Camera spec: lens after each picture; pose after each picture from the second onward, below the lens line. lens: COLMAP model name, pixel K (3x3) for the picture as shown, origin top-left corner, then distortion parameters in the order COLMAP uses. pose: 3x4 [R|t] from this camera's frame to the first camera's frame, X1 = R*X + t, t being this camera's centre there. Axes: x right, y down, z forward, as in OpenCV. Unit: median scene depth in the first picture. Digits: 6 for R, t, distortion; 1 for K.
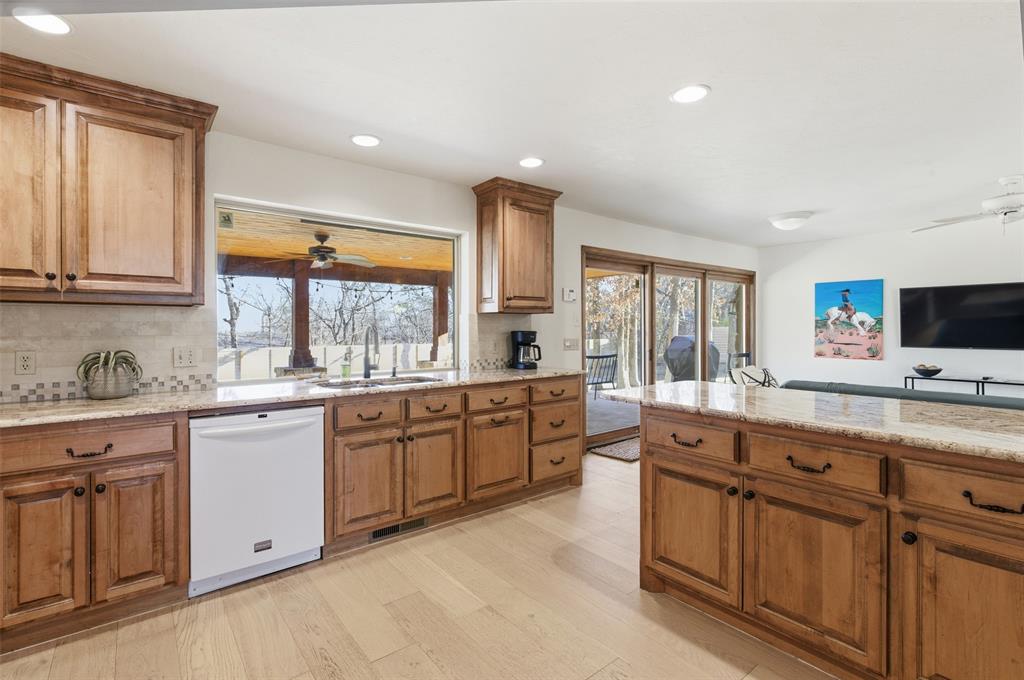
lens RADIAL K [[466.9, 0, 511.4], [0, 466.9, 329.7], [0, 0, 1]] dist [-0.003691, 0.002578]
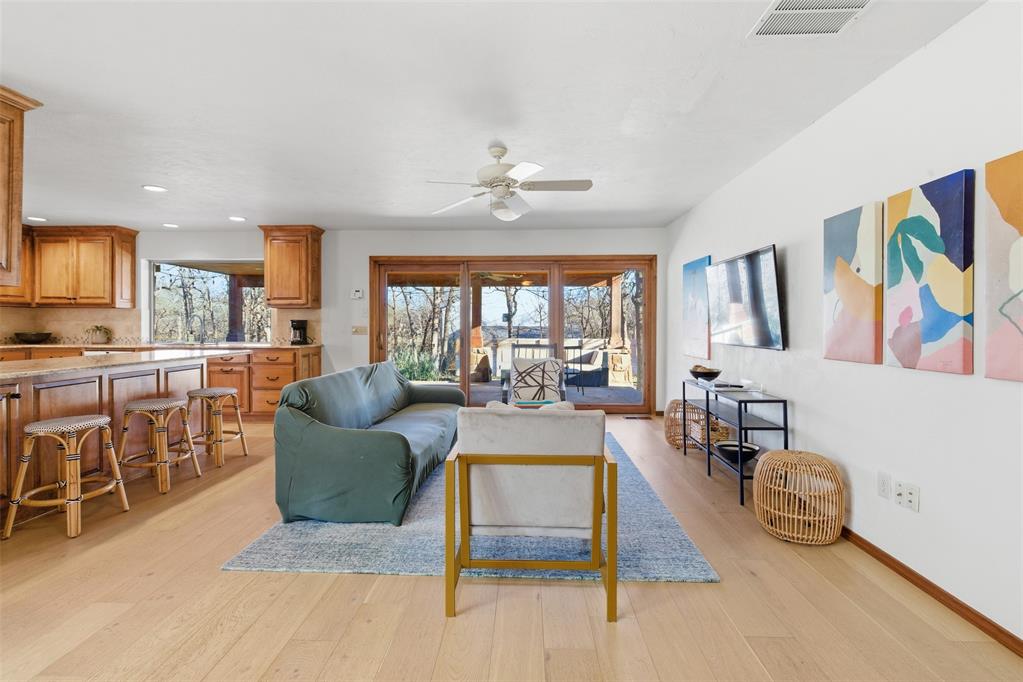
lens RADIAL K [[466.4, 0, 515.2], [0, 466.4, 325.3], [0, 0, 1]] dist [-0.003691, 0.002578]
pose [[0.764399, 0.006517, -0.644711, 1.825939], [-0.006822, 0.999975, 0.002019, 0.015343], [0.644708, 0.002855, 0.764424, 0.352137]]
